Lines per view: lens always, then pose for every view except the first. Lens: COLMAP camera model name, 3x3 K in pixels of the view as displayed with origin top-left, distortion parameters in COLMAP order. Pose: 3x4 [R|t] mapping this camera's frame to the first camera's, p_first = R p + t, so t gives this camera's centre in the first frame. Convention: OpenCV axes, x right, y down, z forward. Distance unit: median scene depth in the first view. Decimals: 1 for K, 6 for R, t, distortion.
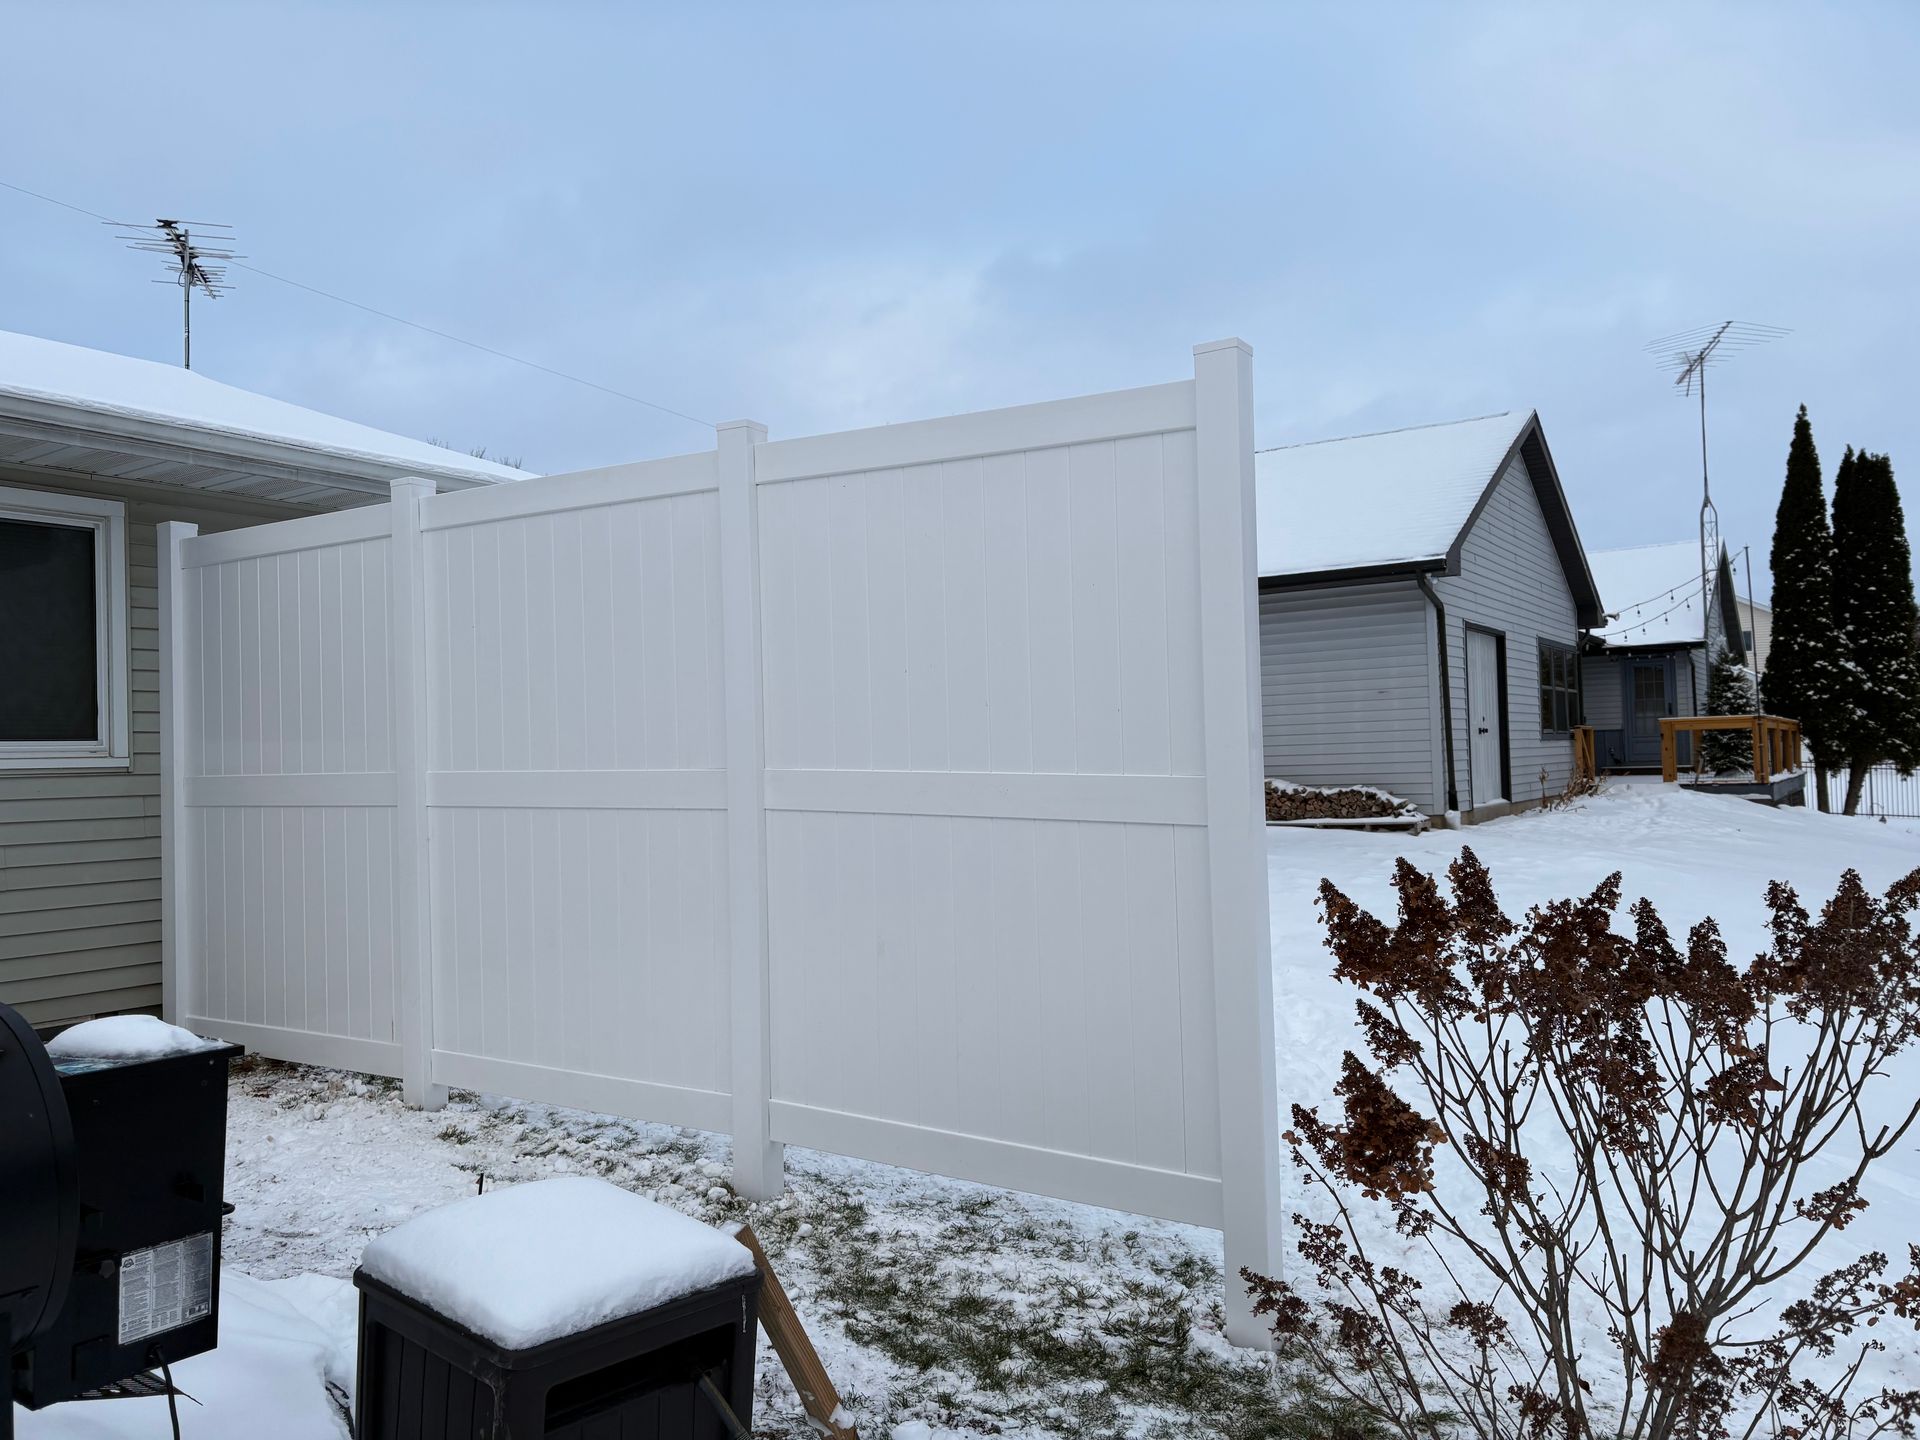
lens RADIAL K [[1462.5, 0, 965.6], [0, 1462.5, 738.3], [0, 0, 1]] dist [0.050672, -0.047807]
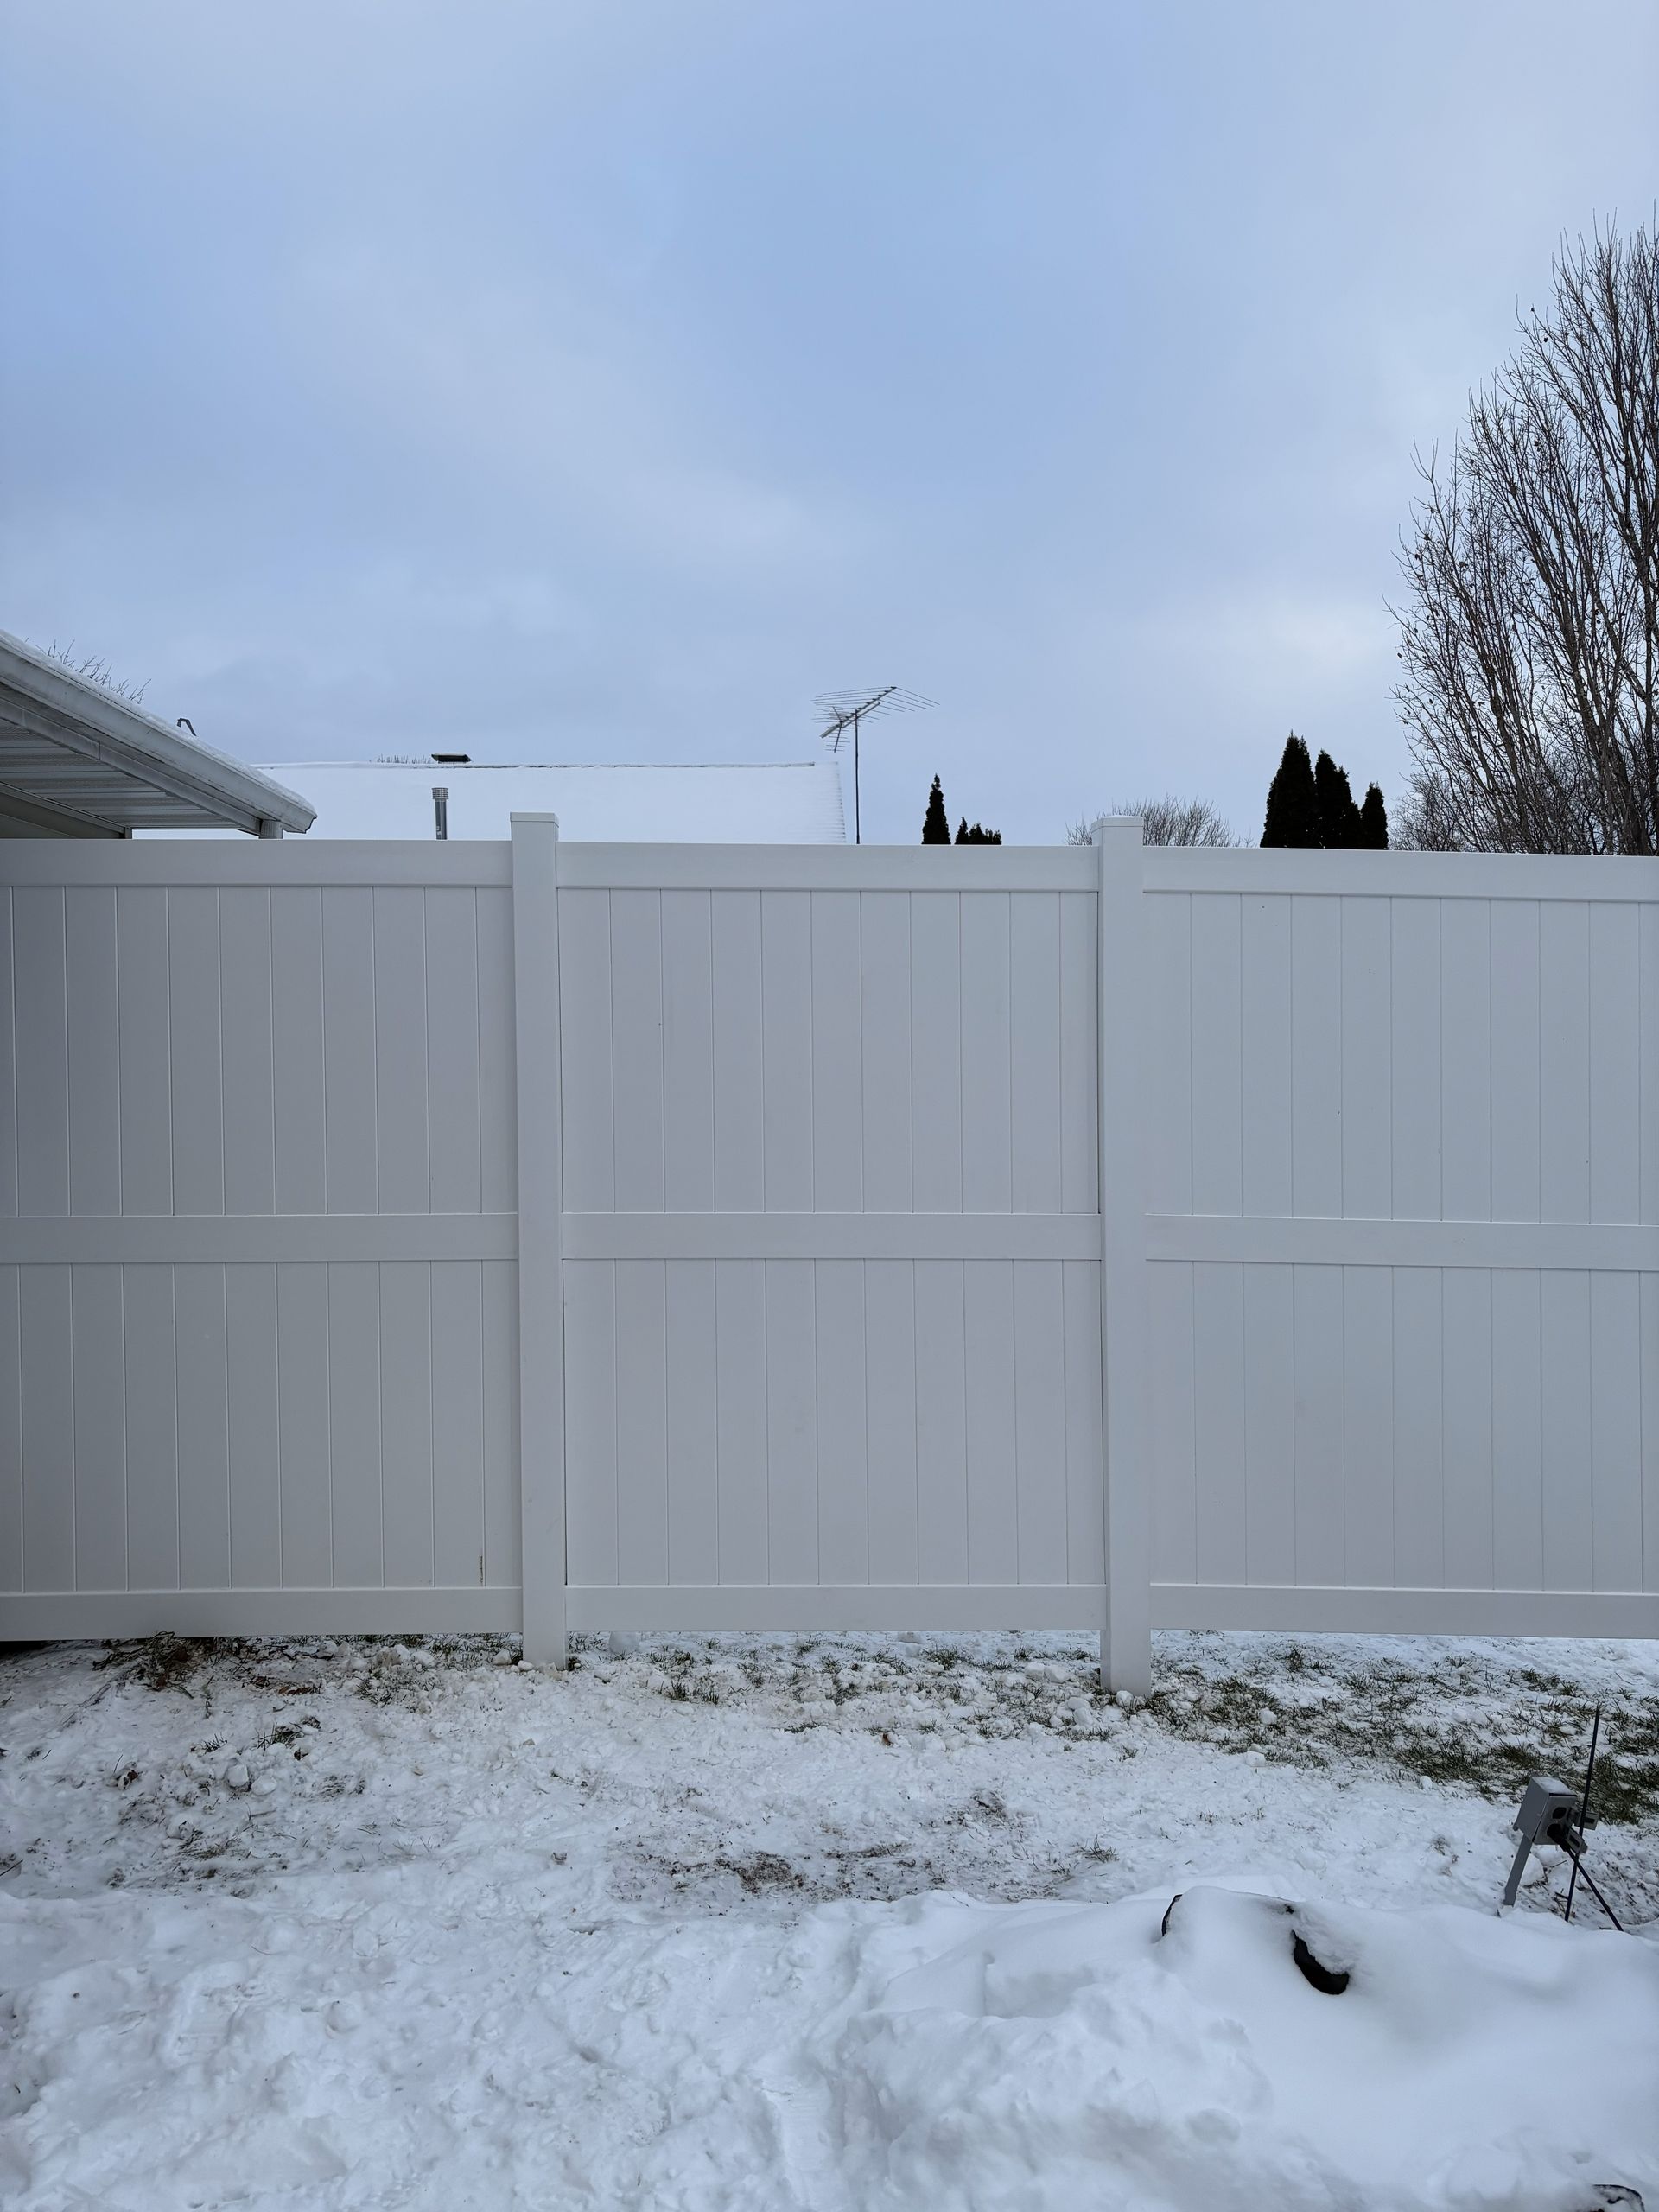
lens RADIAL K [[1684.9, 0, 804.6], [0, 1684.9, 1112.9], [0, 0, 1]] dist [0.050672, -0.047807]
pose [[0.822761, 0.002541, 0.568382, -0.860404], [-0.019623, 0.999521, 0.023937, -0.057813], [-0.568049, -0.030848, 0.822416, 0.271289]]
